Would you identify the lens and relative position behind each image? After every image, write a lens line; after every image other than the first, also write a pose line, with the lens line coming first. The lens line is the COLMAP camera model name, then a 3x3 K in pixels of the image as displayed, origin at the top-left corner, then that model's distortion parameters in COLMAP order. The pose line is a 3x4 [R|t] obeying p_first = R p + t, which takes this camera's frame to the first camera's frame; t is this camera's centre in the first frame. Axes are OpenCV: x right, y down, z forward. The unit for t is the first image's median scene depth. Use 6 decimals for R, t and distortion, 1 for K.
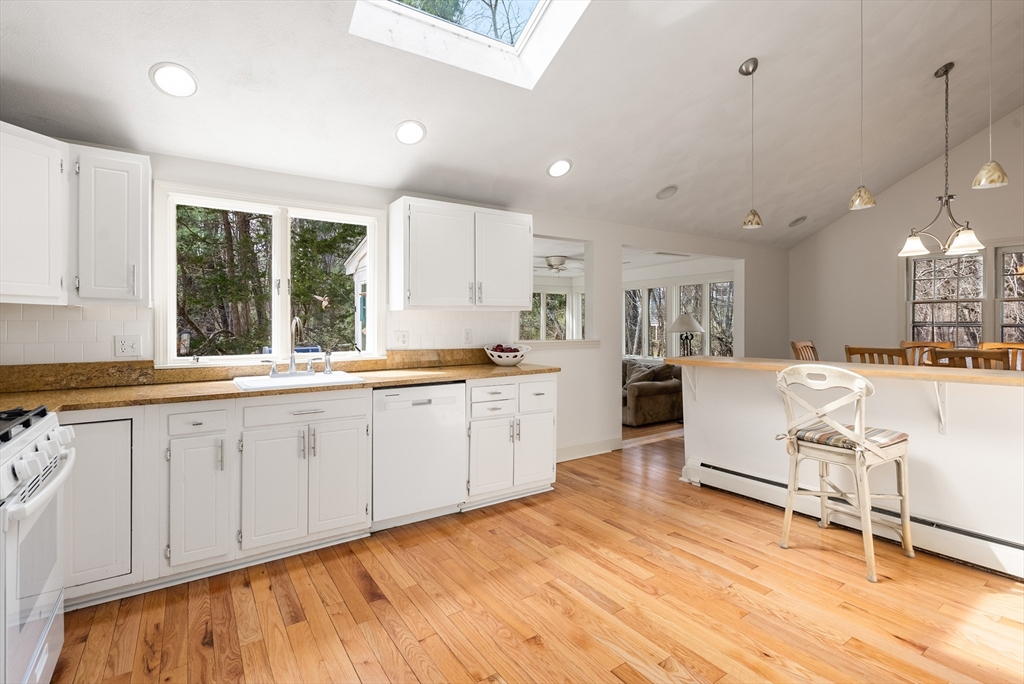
lens RADIAL K [[483.7, 0, 535.2], [0, 483.7, 324.6], [0, 0, 1]] dist [0.001152, 0.000329]
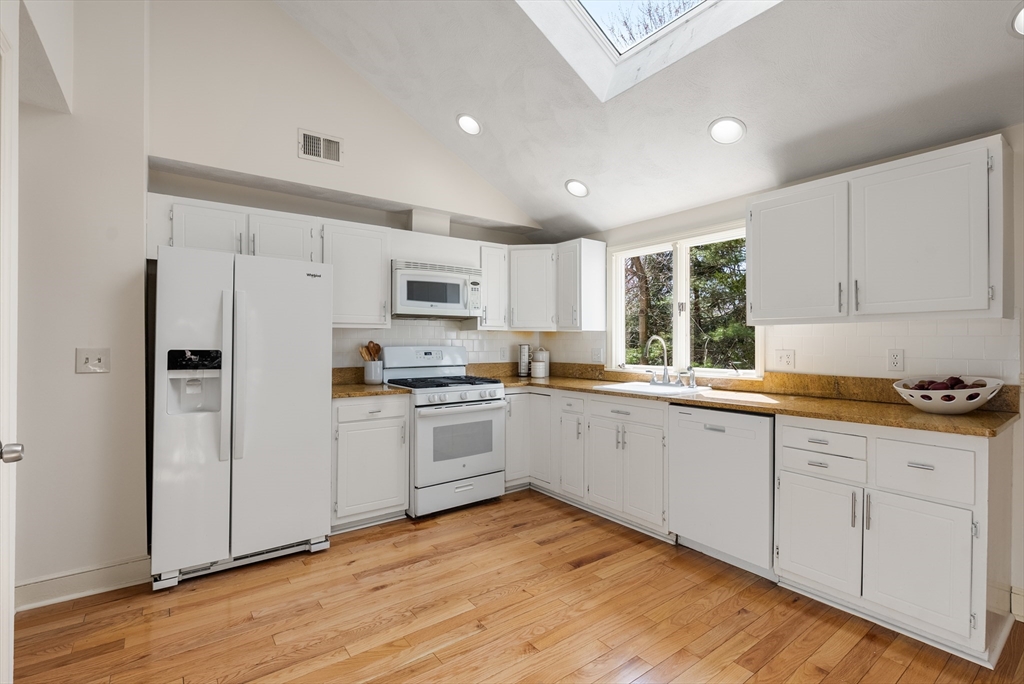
lens RADIAL K [[474.8, 0, 512.0], [0, 474.8, 342.0], [0, 0, 1]] dist [-0.010836, 0.000763]
pose [[0.017132, 0.002700, -0.999850, 0.721959], [-0.001132, 0.999996, 0.002681, -0.003092], [0.999853, 0.001085, 0.017135, 0.678228]]
